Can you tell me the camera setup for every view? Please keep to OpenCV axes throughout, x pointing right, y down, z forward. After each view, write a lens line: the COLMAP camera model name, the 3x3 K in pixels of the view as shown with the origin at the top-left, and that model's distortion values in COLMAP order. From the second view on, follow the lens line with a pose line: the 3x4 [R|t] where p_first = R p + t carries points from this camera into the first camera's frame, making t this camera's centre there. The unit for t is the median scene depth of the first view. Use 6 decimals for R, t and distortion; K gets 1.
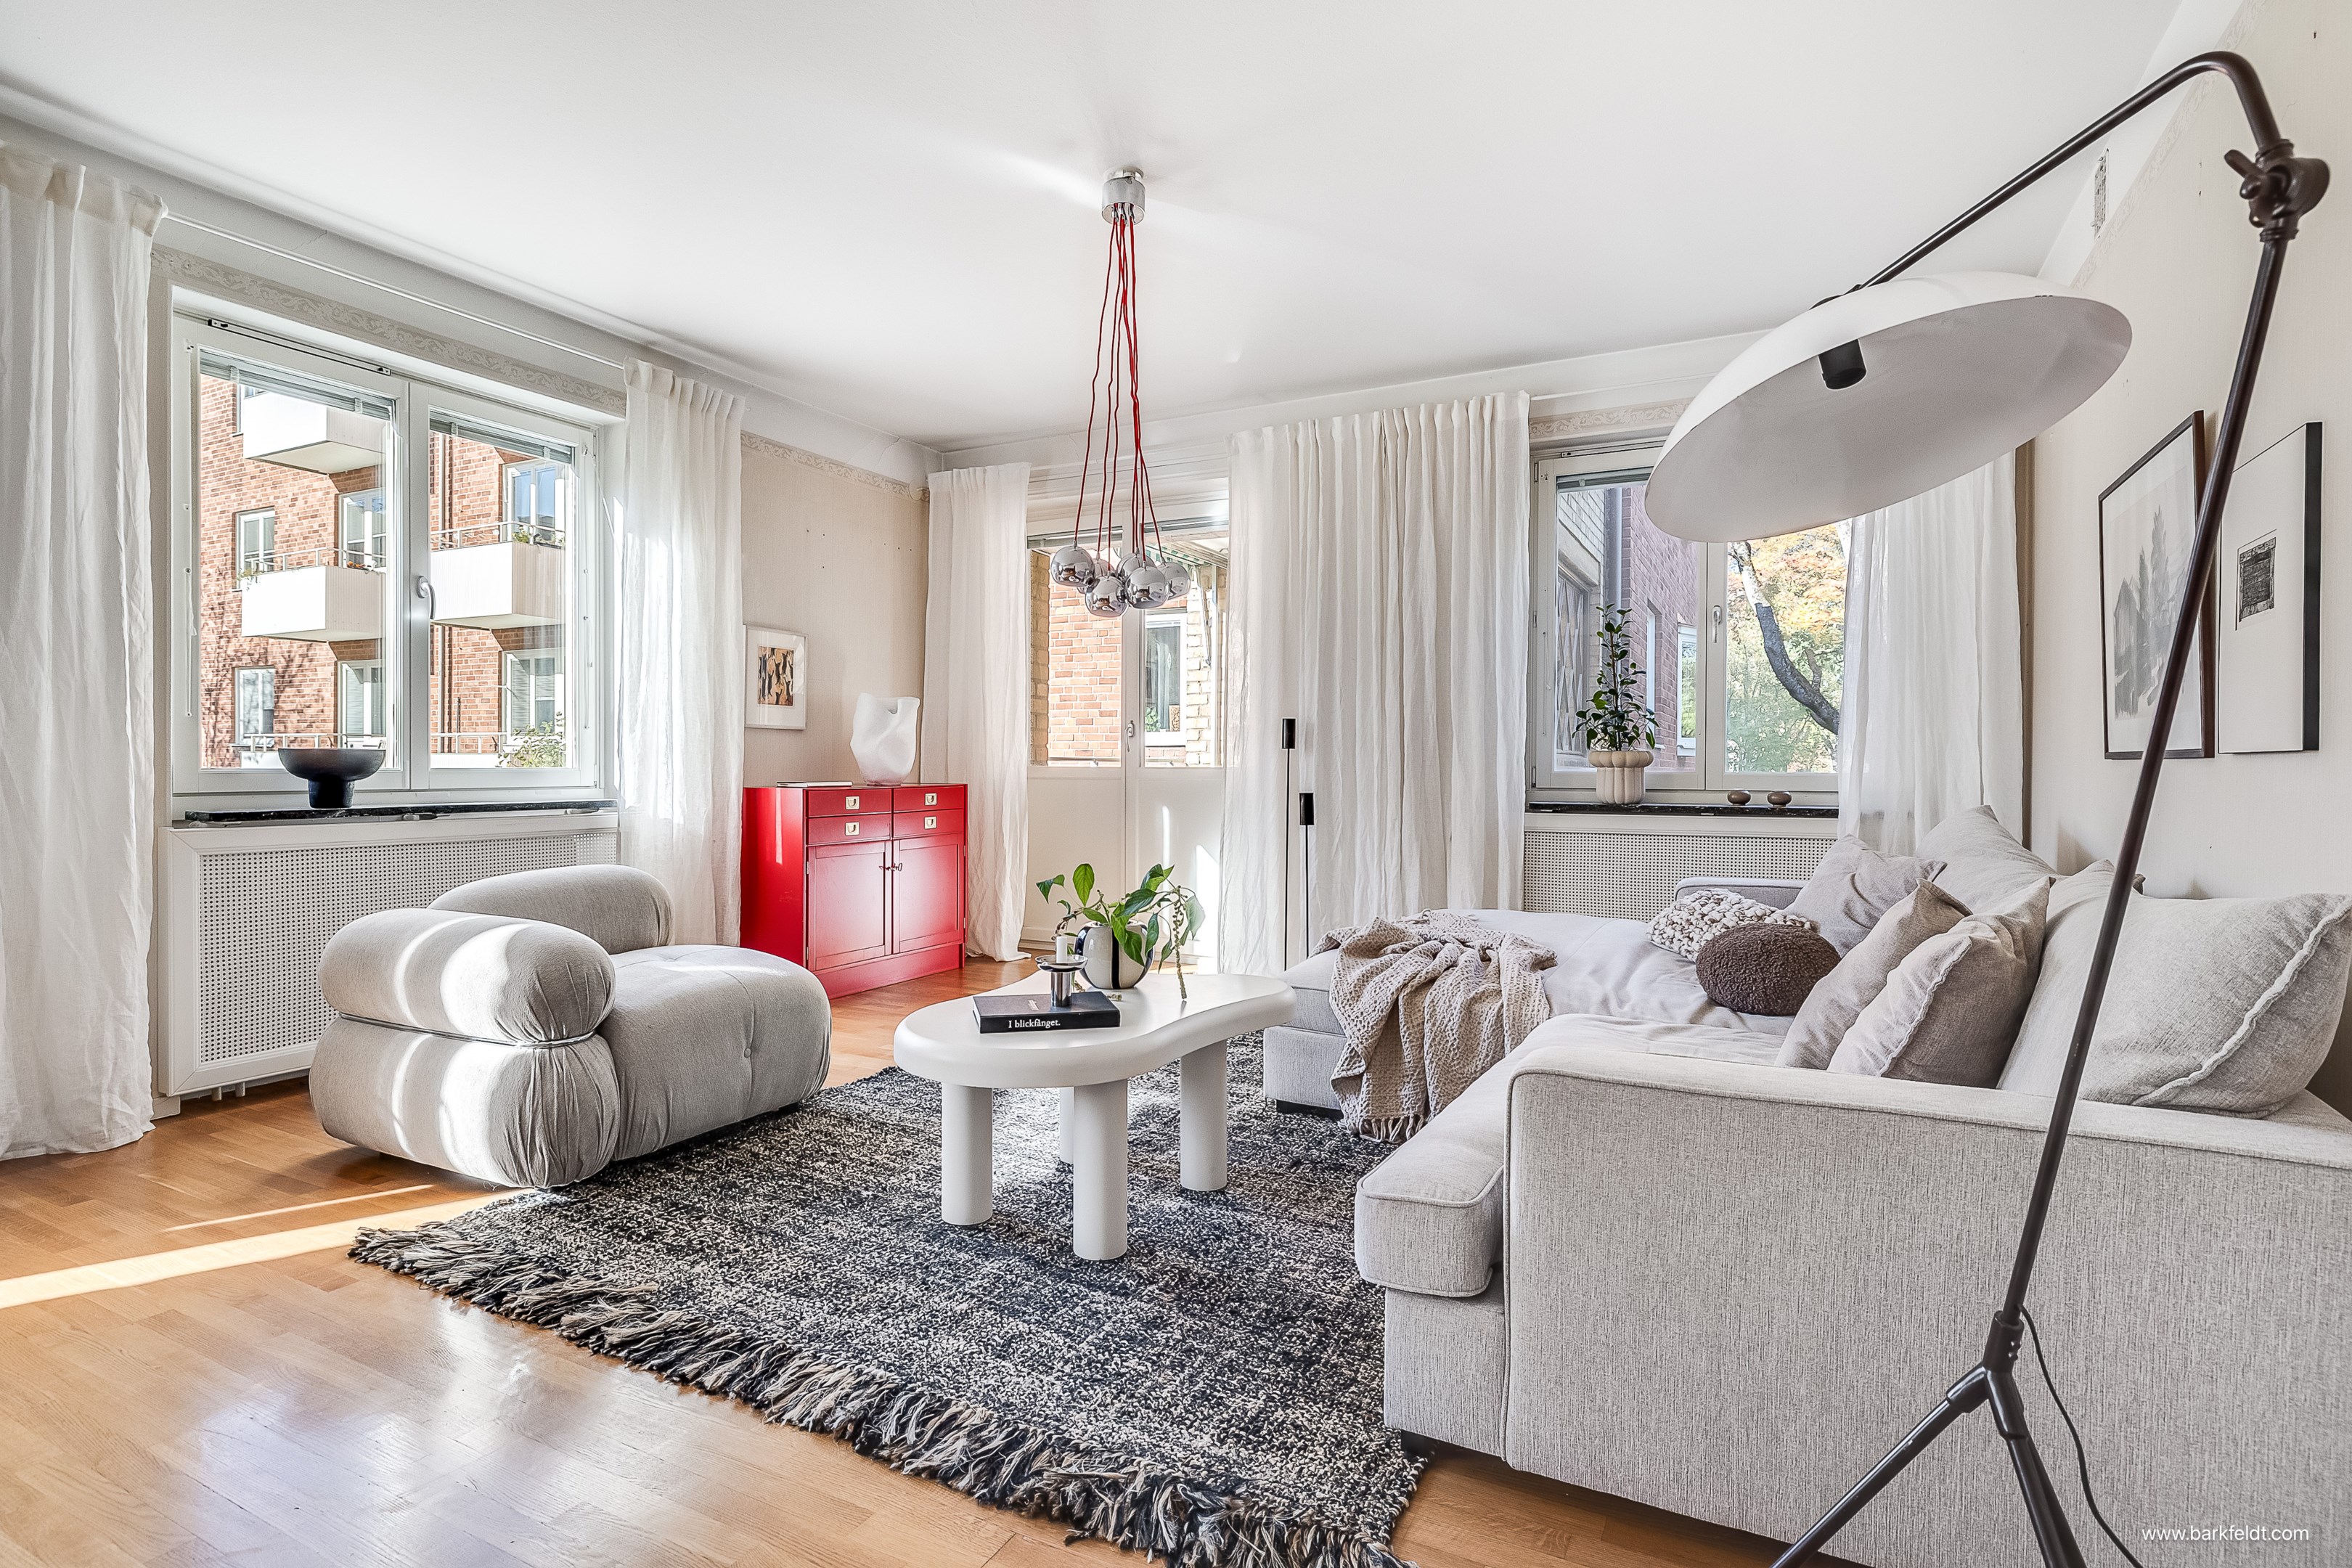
lens RADIAL K [[1194.4, 0, 1182.6], [0, 1194.4, 767.5], [0, 0, 1]] dist [-0.008681, 0.002577]
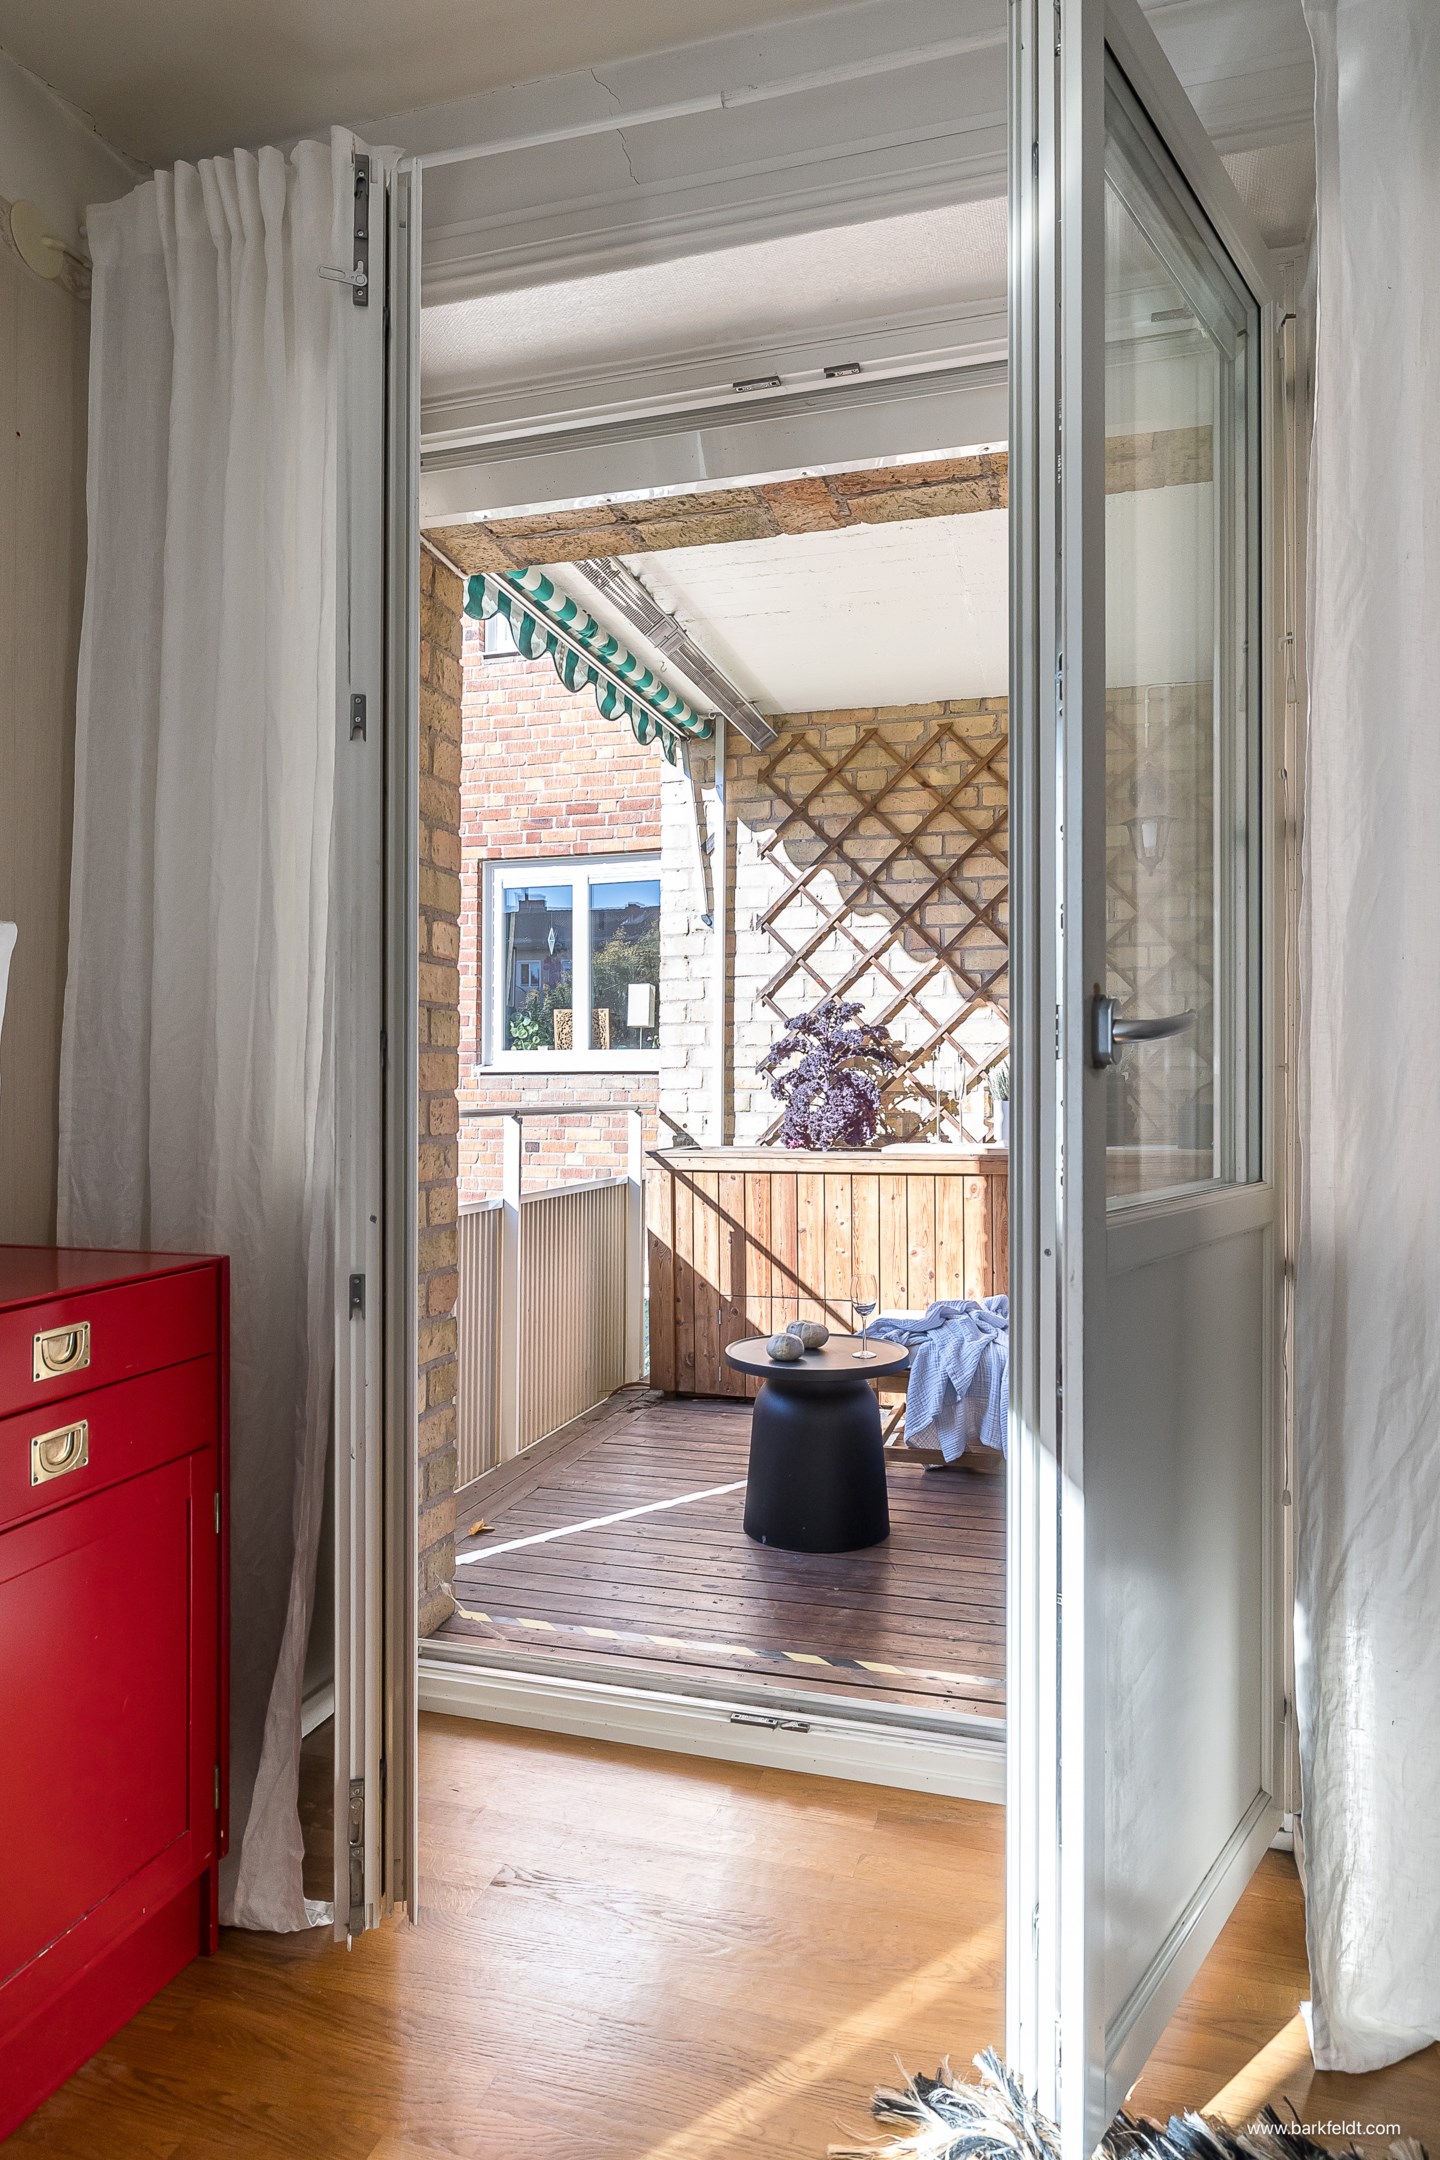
lens RADIAL K [[1272.6, 0, 706.7], [0, 1272.6, 1065.8], [0, 0, 1]] dist [0.005508, 0.000884]
pose [[0.983963, -0.003044, 0.178345, -0.168001], [0.006089, 0.999845, -0.016529, -0.030367], [-0.178267, 0.017350, 0.983829, 0.941169]]
